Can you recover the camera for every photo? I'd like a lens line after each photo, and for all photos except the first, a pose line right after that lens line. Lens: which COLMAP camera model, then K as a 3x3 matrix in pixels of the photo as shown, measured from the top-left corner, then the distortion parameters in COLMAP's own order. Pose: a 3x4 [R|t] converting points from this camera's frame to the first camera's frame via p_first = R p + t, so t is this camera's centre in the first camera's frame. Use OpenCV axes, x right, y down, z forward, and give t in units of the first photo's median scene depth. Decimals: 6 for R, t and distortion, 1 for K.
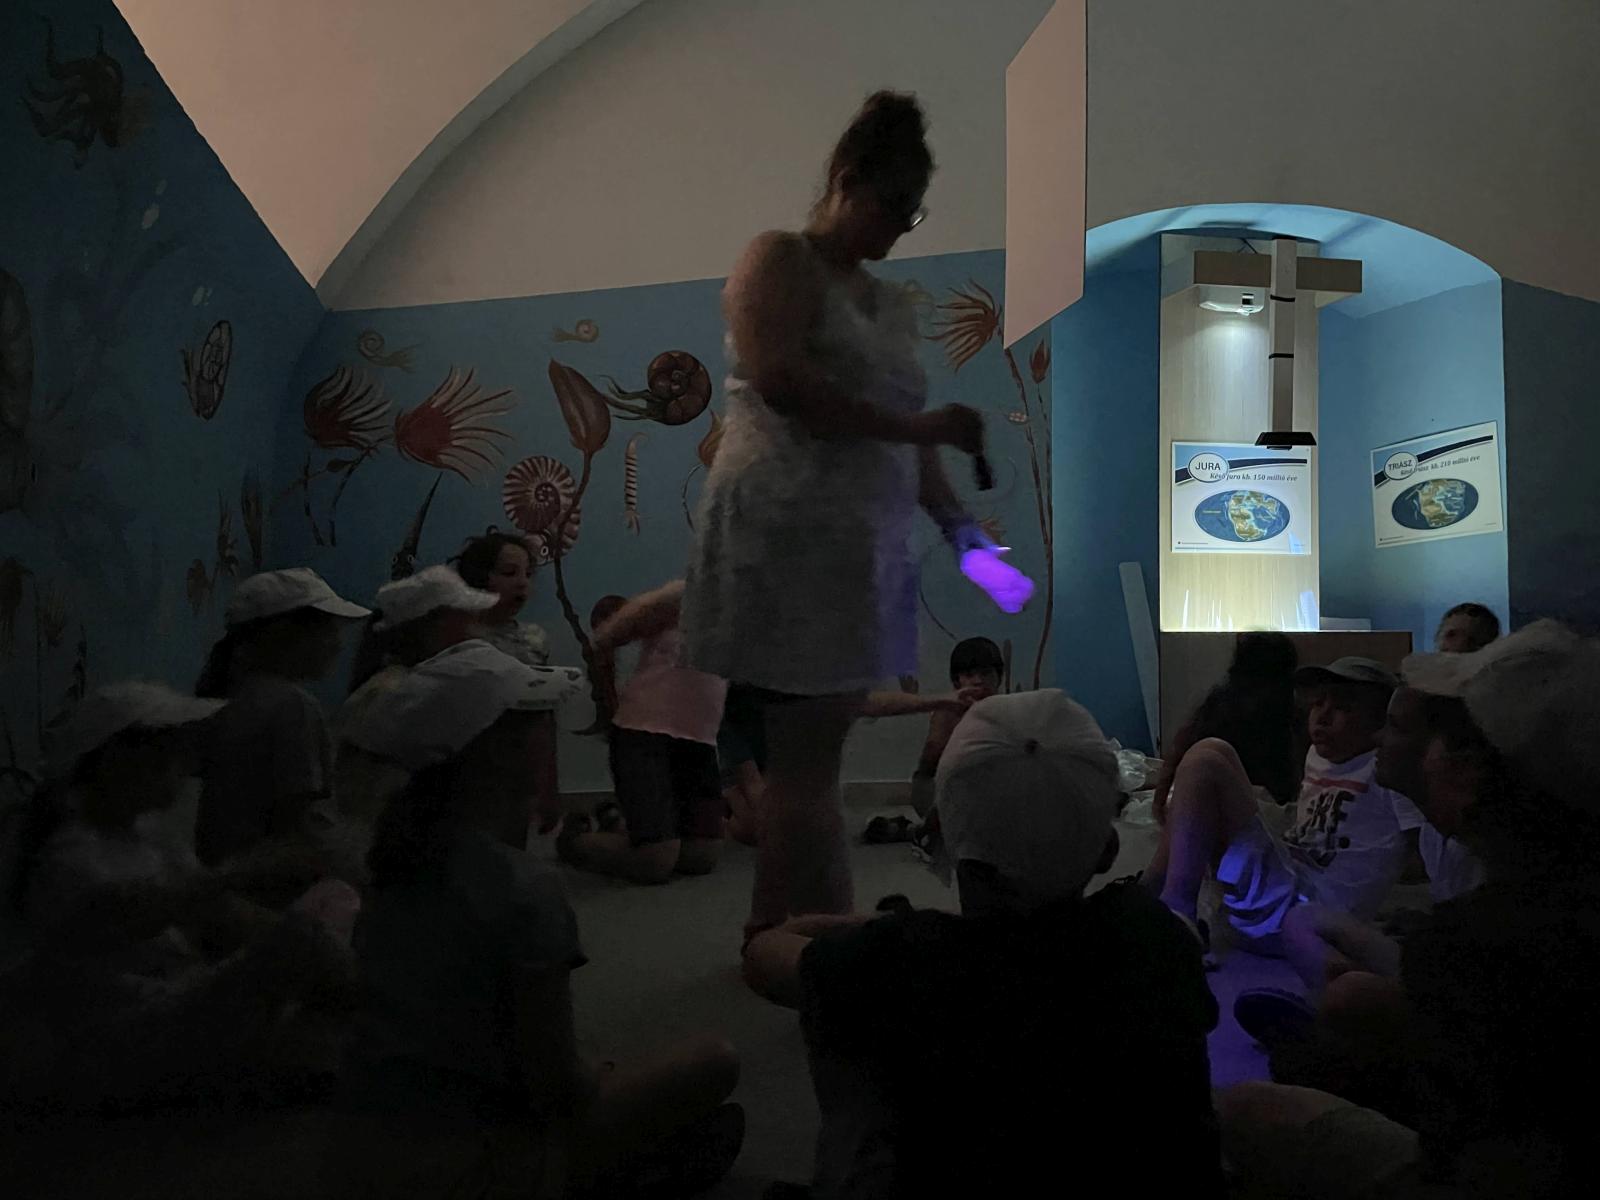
lens RADIAL K [[1203.2, 0, 802.4], [0, 1203.2, 601.3], [0, 0, 1]] dist [0.082373, -0.099906]
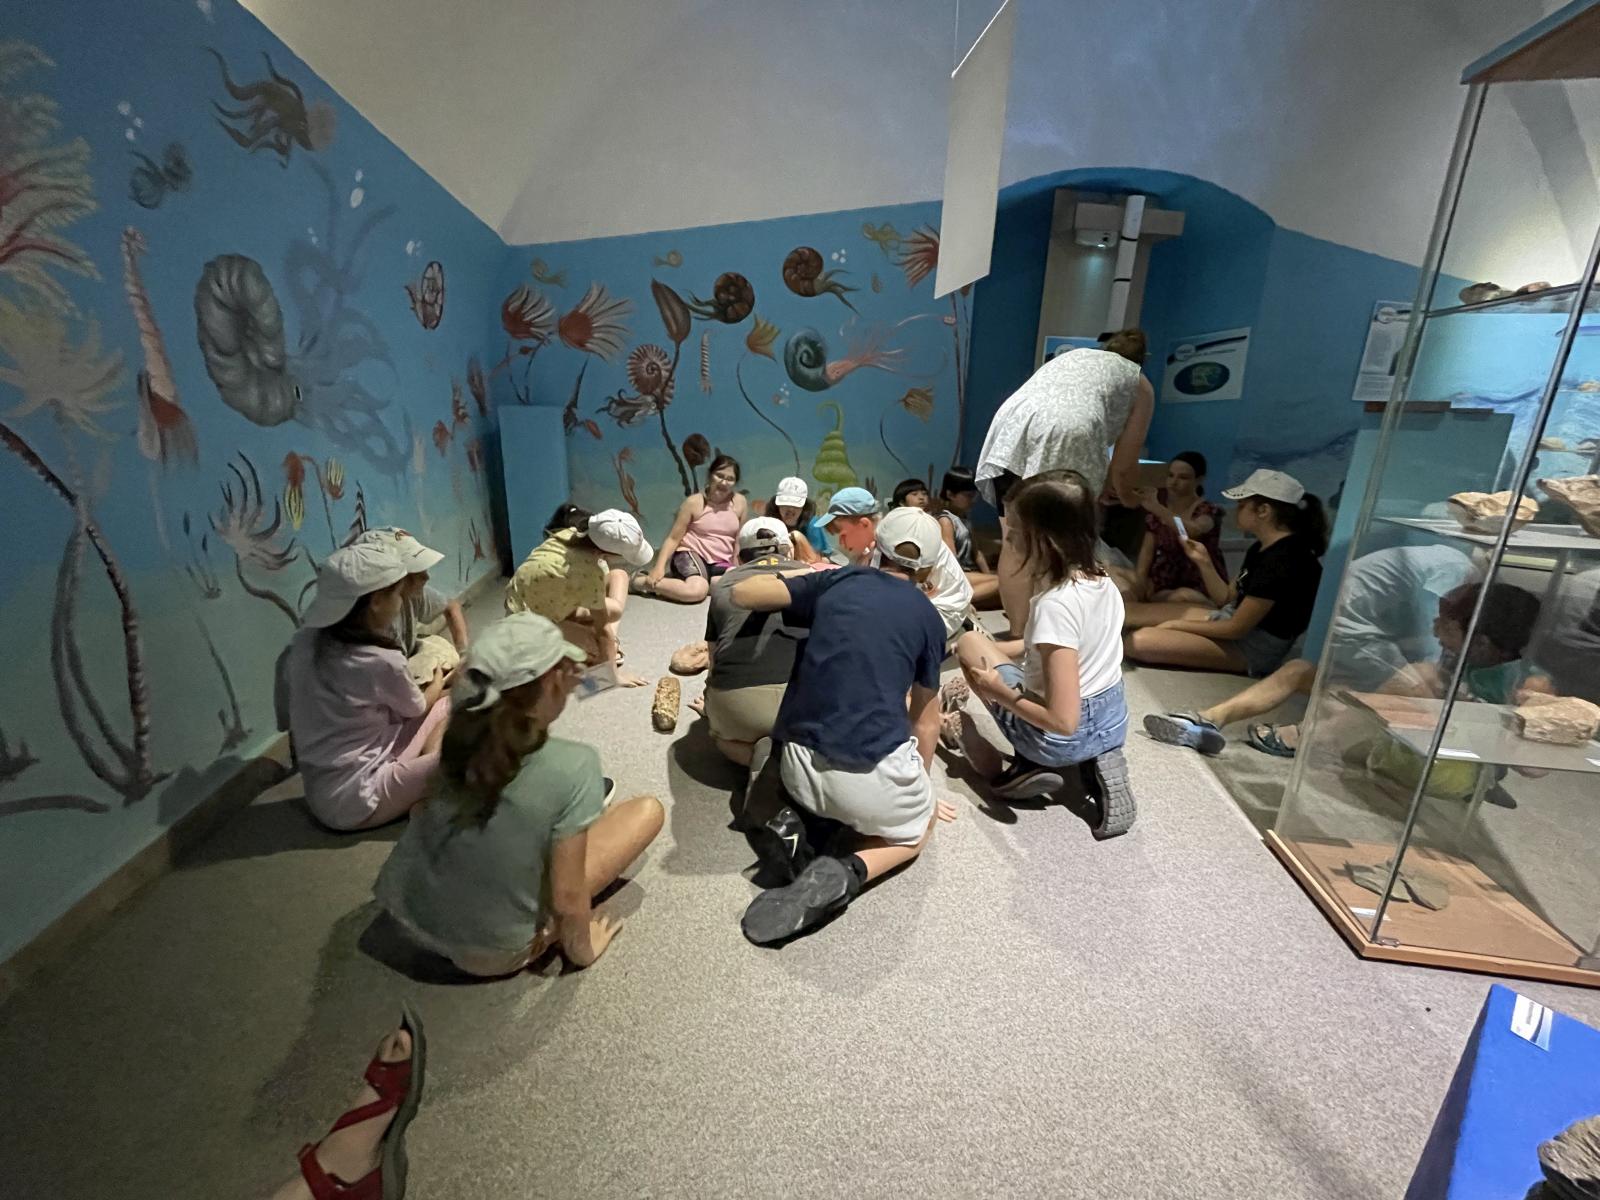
lens RADIAL K [[645.8, 0, 801.6], [0, 645.8, 599.4], [0, 0, 1]] dist [-0.005339, 0.000928]
pose [[0.998898, 0.032792, -0.033563, 0.027258], [-0.021001, 0.952067, 0.305168, -0.061987], [0.041962, -0.304127, 0.951707, 0.083489]]
